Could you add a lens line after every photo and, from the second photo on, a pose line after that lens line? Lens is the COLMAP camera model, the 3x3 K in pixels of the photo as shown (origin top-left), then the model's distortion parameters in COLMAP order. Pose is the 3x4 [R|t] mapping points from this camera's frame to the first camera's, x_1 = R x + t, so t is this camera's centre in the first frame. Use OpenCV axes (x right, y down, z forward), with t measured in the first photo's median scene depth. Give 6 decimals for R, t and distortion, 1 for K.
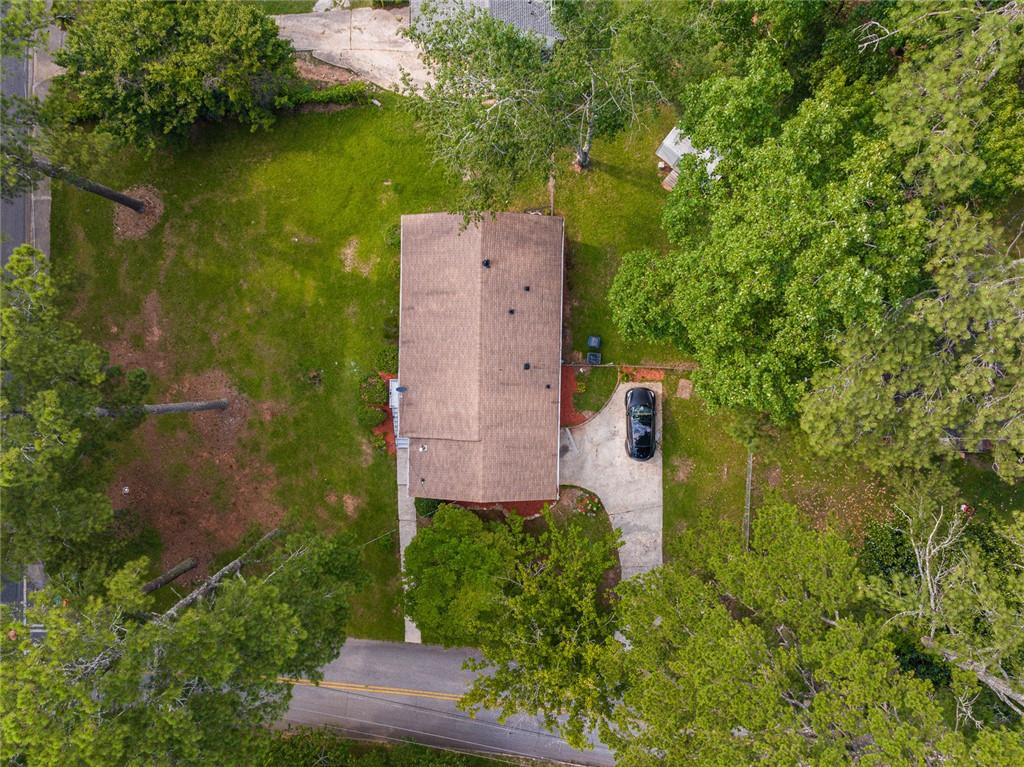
lens RADIAL K [[714.7, 0, 510.7], [0, 714.7, 397.1], [0, 0, 1]] dist [-0.003227, -0.000701]
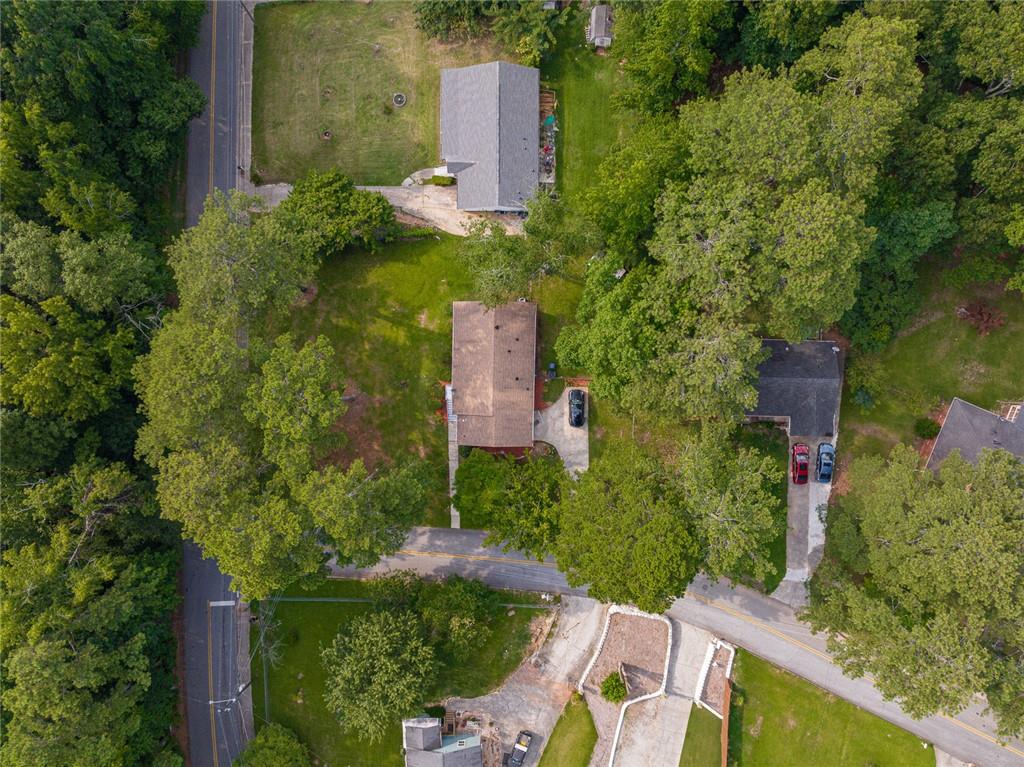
lens RADIAL K [[714.7, 0, 510.7], [0, 714.7, 397.1], [0, 0, 1]] dist [-0.003227, -0.000701]
pose [[0.999997, 0.002249, 0.000678, 0.003516], [-0.002249, 0.999997, -0.000832, 0.008833], [-0.000680, 0.000831, 0.999999, -0.912856]]
